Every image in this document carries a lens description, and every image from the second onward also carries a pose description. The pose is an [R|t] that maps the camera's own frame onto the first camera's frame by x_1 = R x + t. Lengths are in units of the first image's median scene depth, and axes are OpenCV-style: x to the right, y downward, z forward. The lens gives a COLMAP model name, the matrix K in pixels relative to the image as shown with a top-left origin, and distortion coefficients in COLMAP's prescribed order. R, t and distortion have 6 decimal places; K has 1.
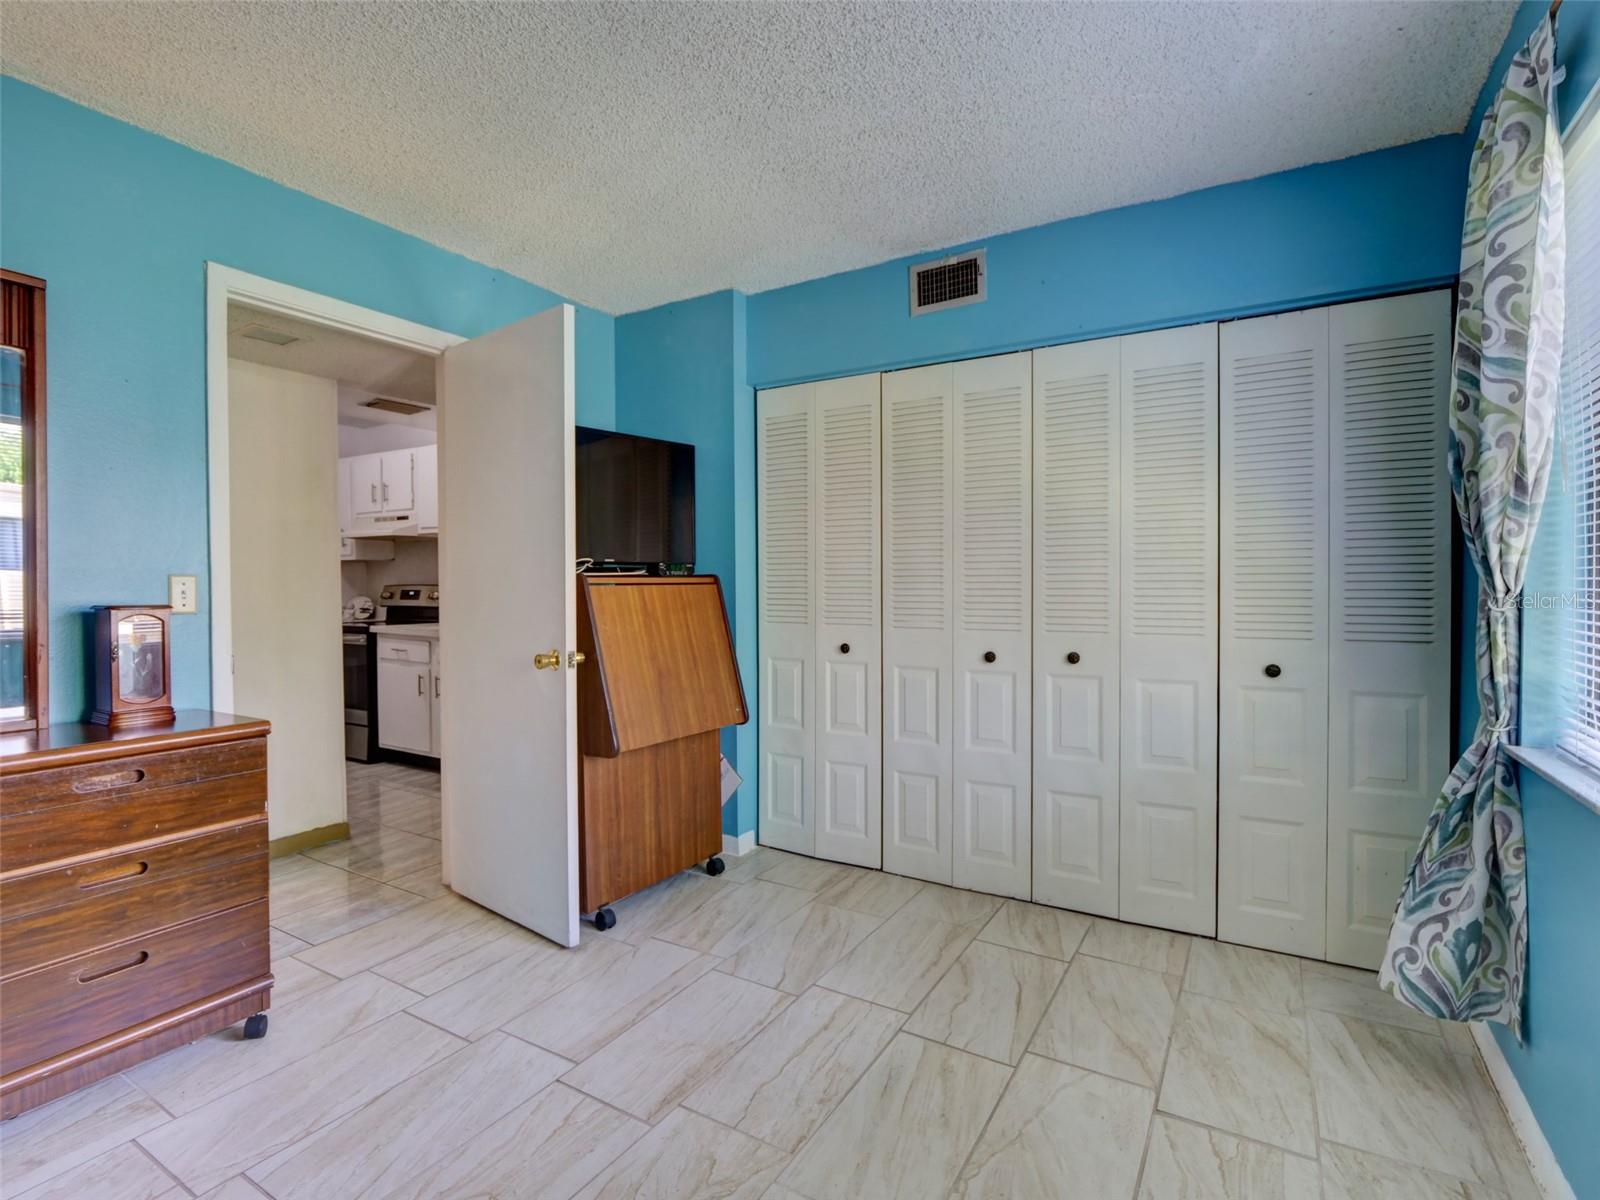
lens RADIAL K [[788.6, 0, 797.0], [0, 788.6, 596.0], [0, 0, 1]] dist [-0.002551, -0.003695]
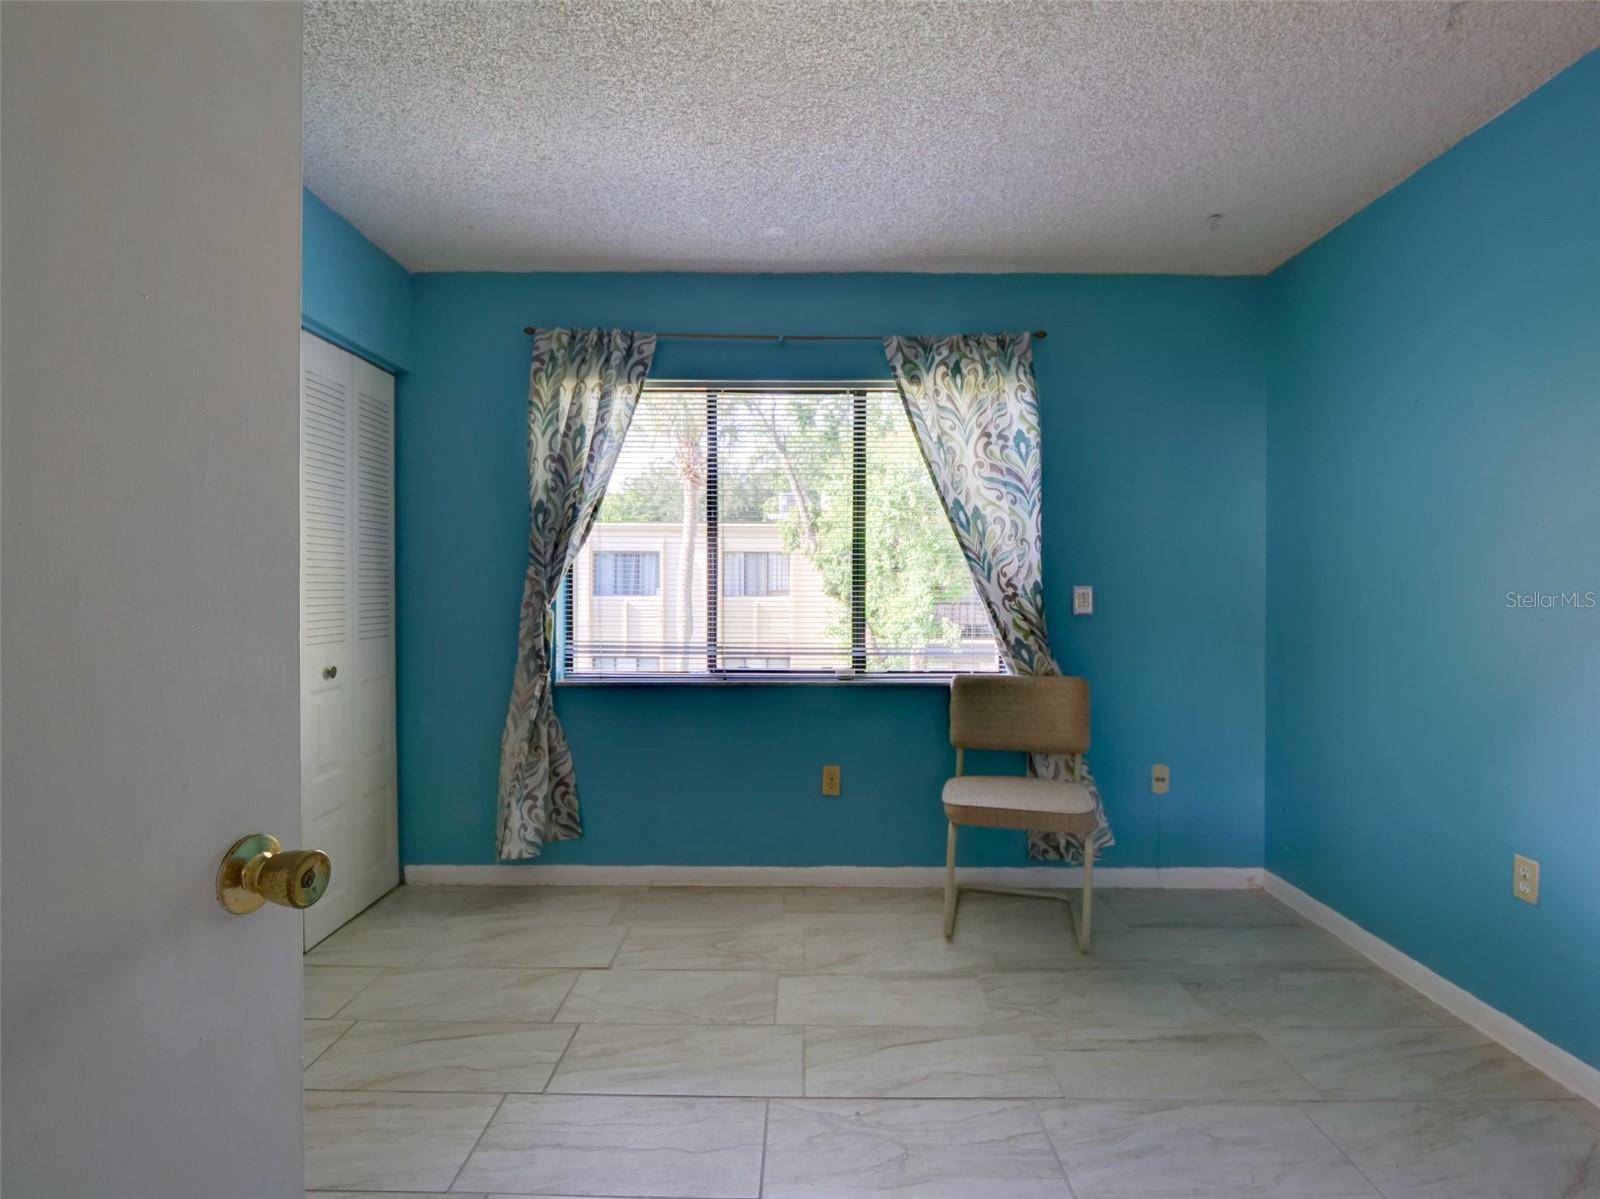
lens RADIAL K [[788.6, 0, 799.3], [0, 788.6, 595.0], [0, 0, 1]] dist [-0.002551, -0.003695]
pose [[-0.513162, -0.002816, 0.858287, -0.751883], [0.008148, 0.999934, 0.008153, -0.016550], [-0.858253, 0.011177, -0.513105, 1.159158]]
